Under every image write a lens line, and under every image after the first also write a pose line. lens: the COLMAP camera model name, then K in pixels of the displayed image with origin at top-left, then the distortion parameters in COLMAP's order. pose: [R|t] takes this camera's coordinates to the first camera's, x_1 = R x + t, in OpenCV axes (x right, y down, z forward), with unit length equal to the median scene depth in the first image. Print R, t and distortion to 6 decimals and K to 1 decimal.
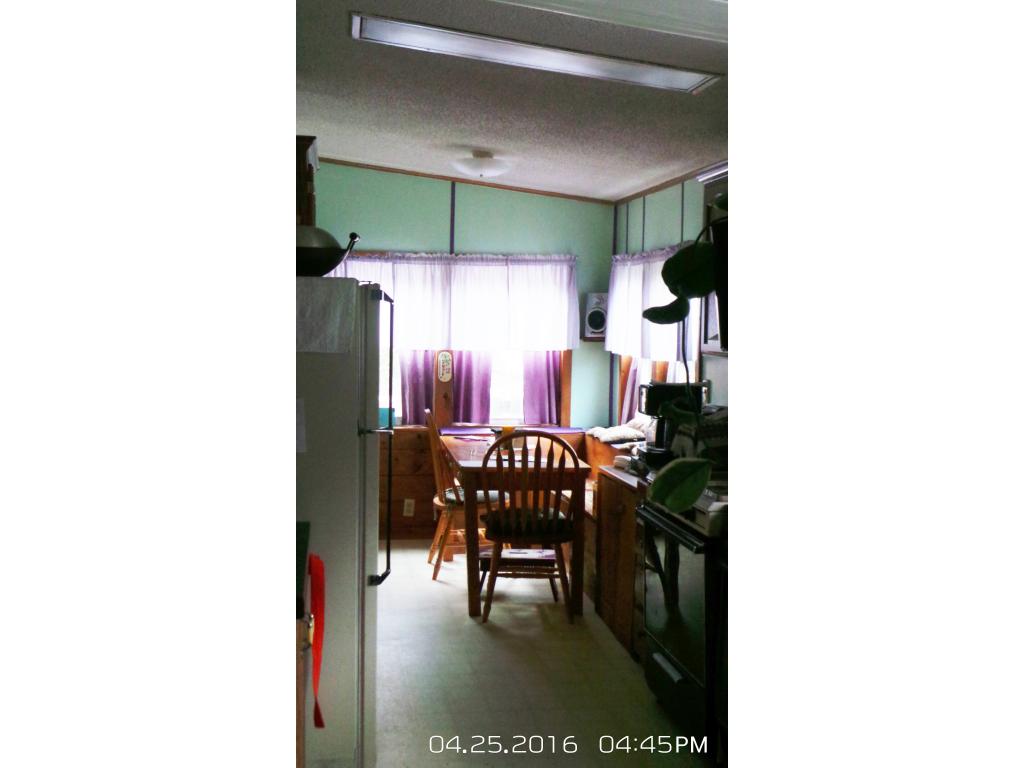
lens RADIAL K [[1124.6, 0, 513.1], [0, 1124.6, 390.1], [0, 0, 1]] dist [0.017652, 0.000000]
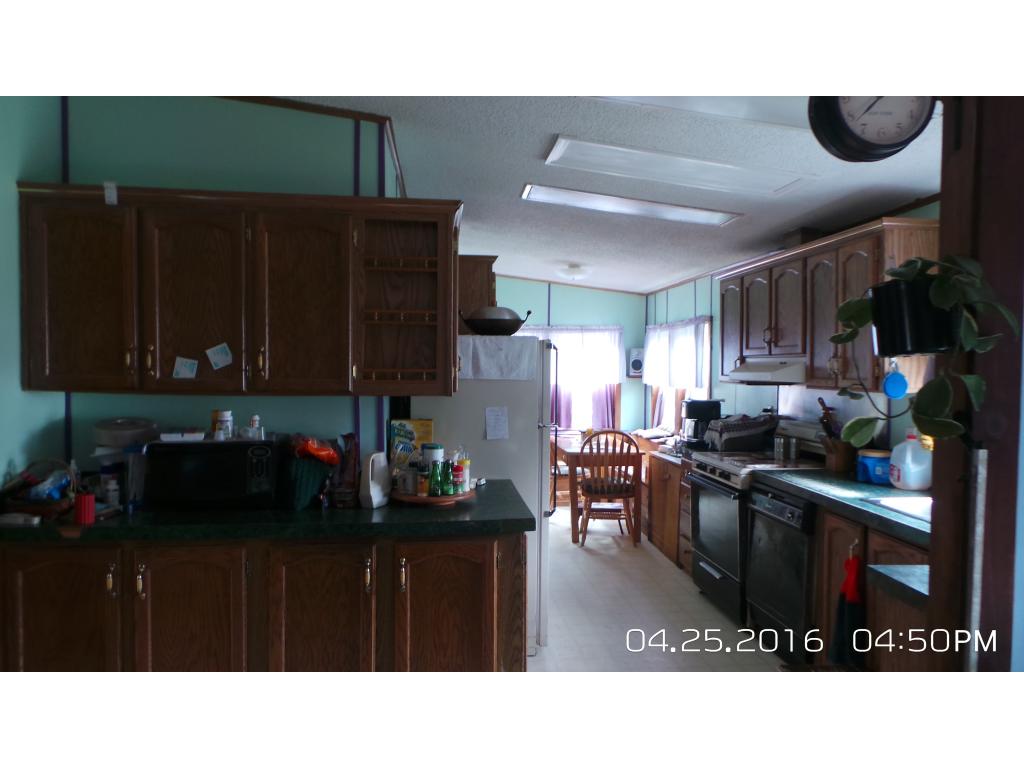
lens RADIAL K [[689.8, 0, 515.3], [0, 689.8, 386.3], [0, 0, 1]] dist [-0.018190, 0.008116]
pose [[0.998319, -0.009783, -0.057130, -0.062295], [0.007582, 0.999225, -0.038618, 0.009318], [0.057463, 0.038120, 0.997620, -0.024920]]
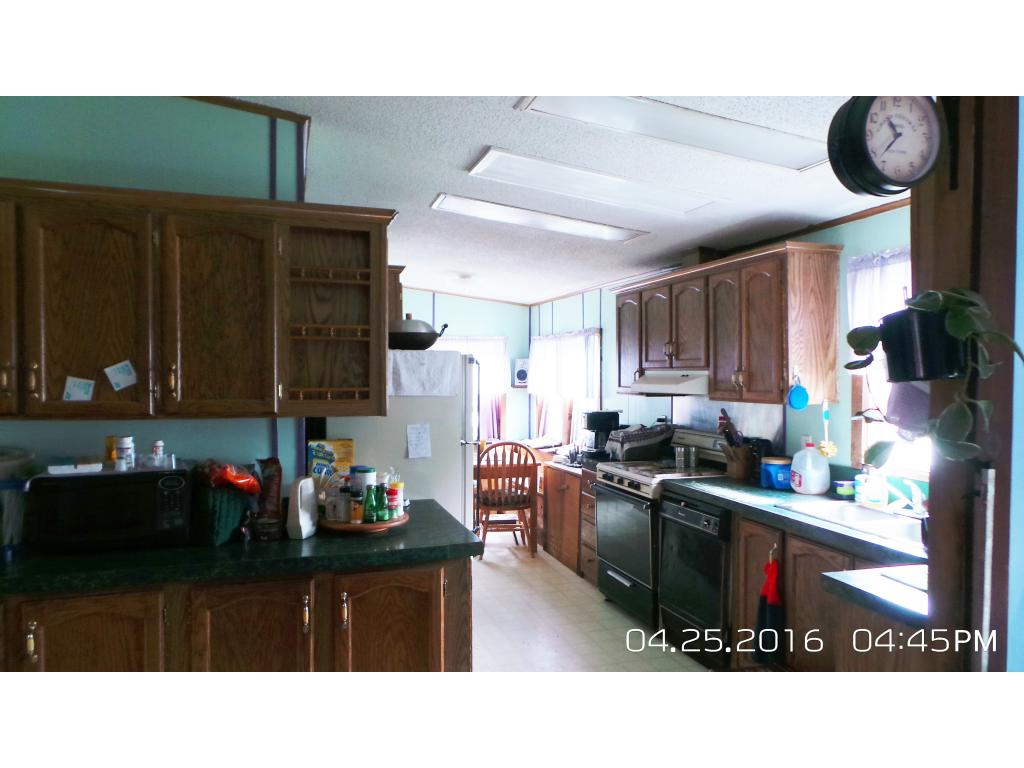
lens RADIAL K [[689.8, 0, 513.5], [0, 689.8, 386.9], [0, 0, 1]] dist [-0.018190, 0.008116]
pose [[0.989426, -0.019738, 0.143689, -0.114400], [0.026497, 0.998623, -0.045281, 0.001257], [-0.142598, 0.048610, 0.988586, -0.010092]]
